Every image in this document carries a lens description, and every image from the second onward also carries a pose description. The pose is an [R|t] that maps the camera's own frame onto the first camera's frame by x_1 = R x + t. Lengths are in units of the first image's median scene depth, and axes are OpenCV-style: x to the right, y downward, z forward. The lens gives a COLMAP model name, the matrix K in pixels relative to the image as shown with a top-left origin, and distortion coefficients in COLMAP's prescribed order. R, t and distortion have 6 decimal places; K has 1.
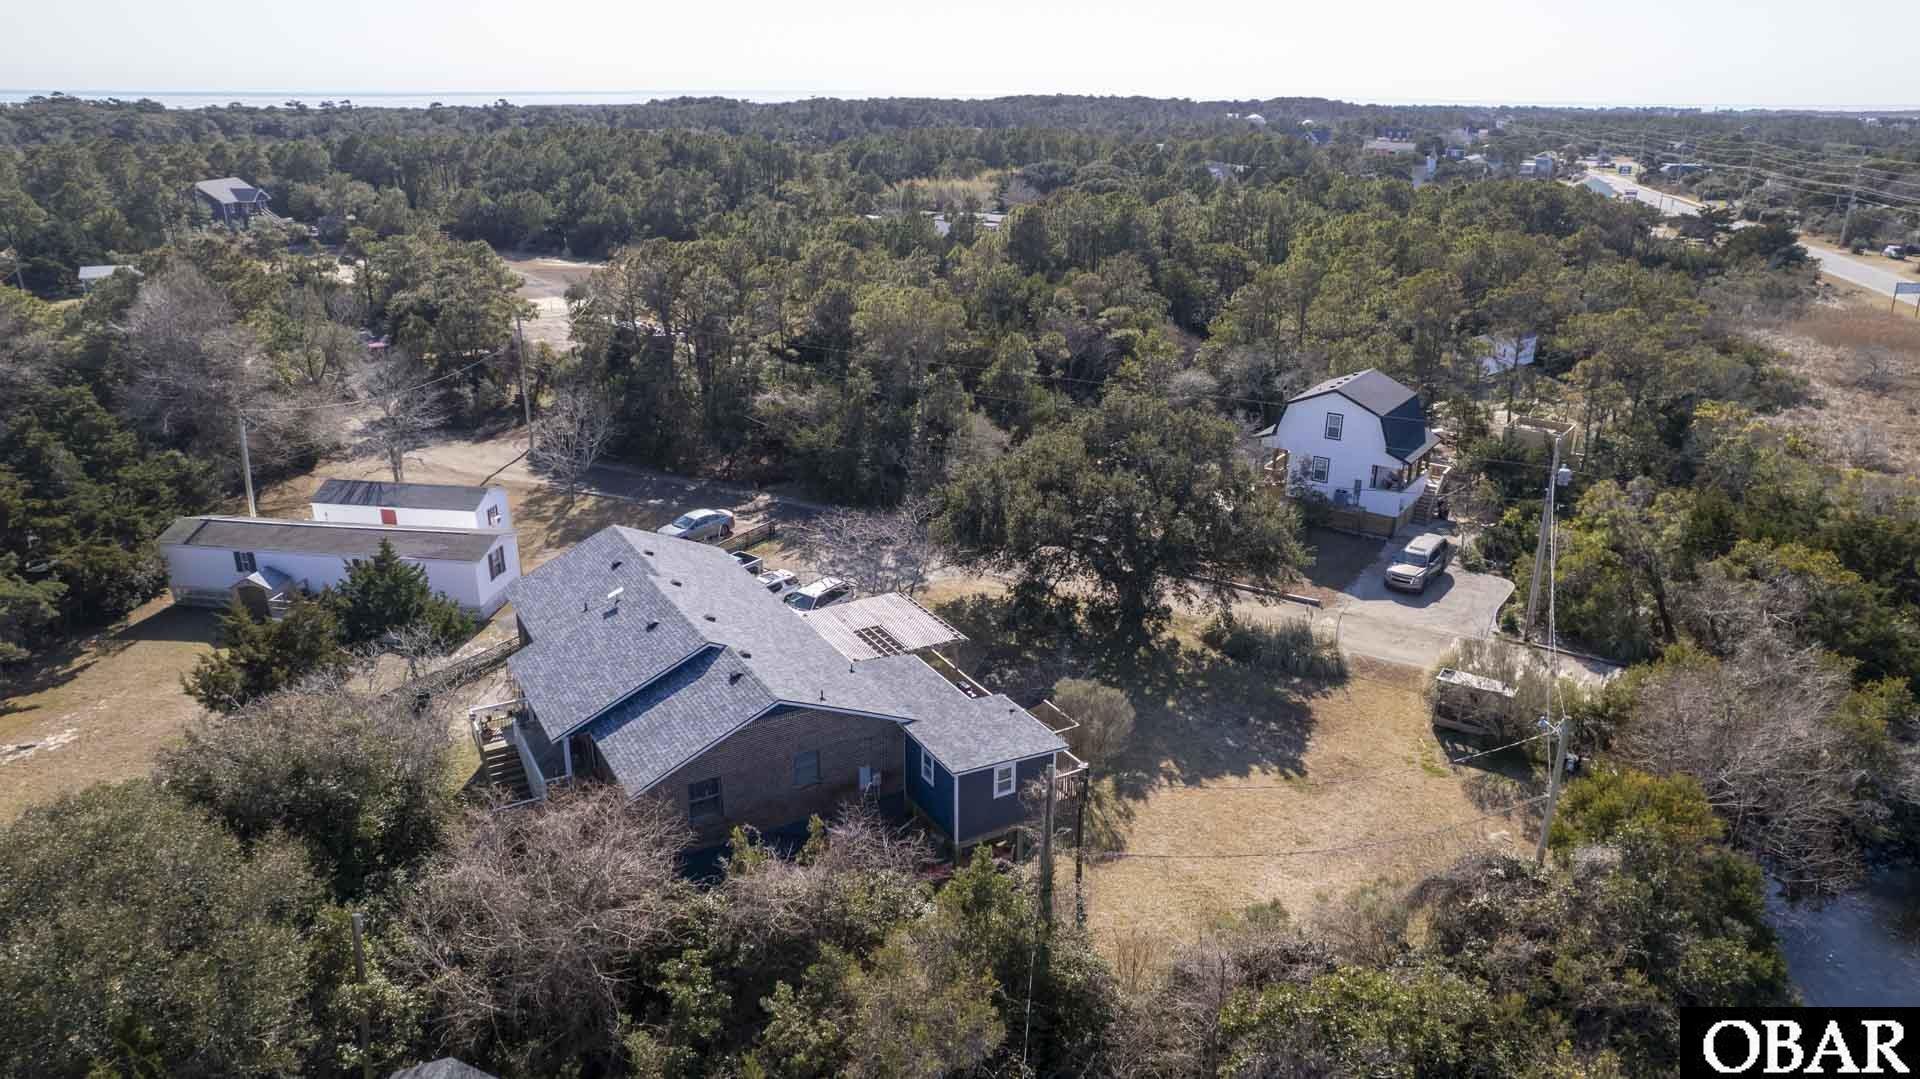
lens RADIAL K [[1227.6, 0, 962.1], [0, 1227.6, 527.7], [0, 0, 1]] dist [-0.053041, 0.028101]
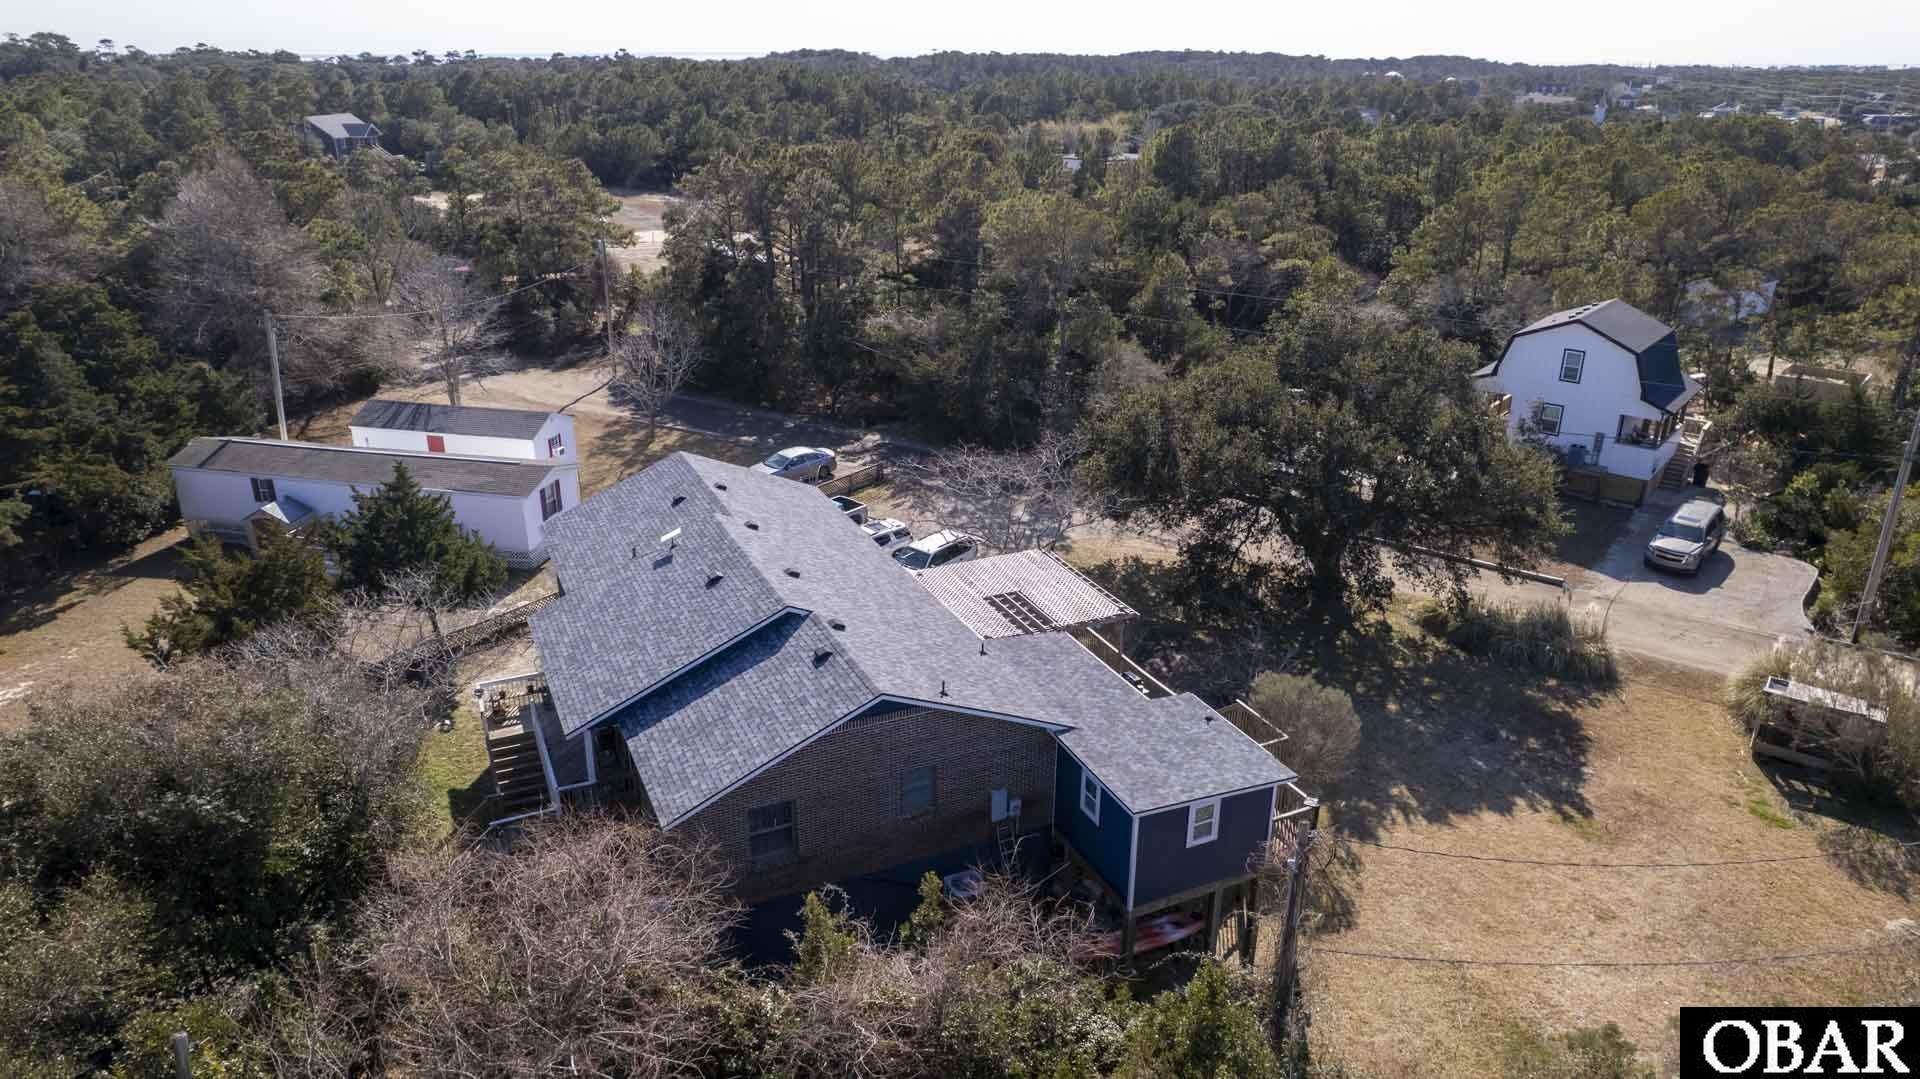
lens RADIAL K [[1227.6, 0, 959.1], [0, 1227.6, 538.2], [0, 0, 1]] dist [-0.053041, 0.028101]
pose [[0.995446, 0.032902, -0.089464, -0.025621], [-0.029670, 0.998867, 0.037212, 0.014109], [0.090587, -0.034388, 0.995295, 0.173316]]
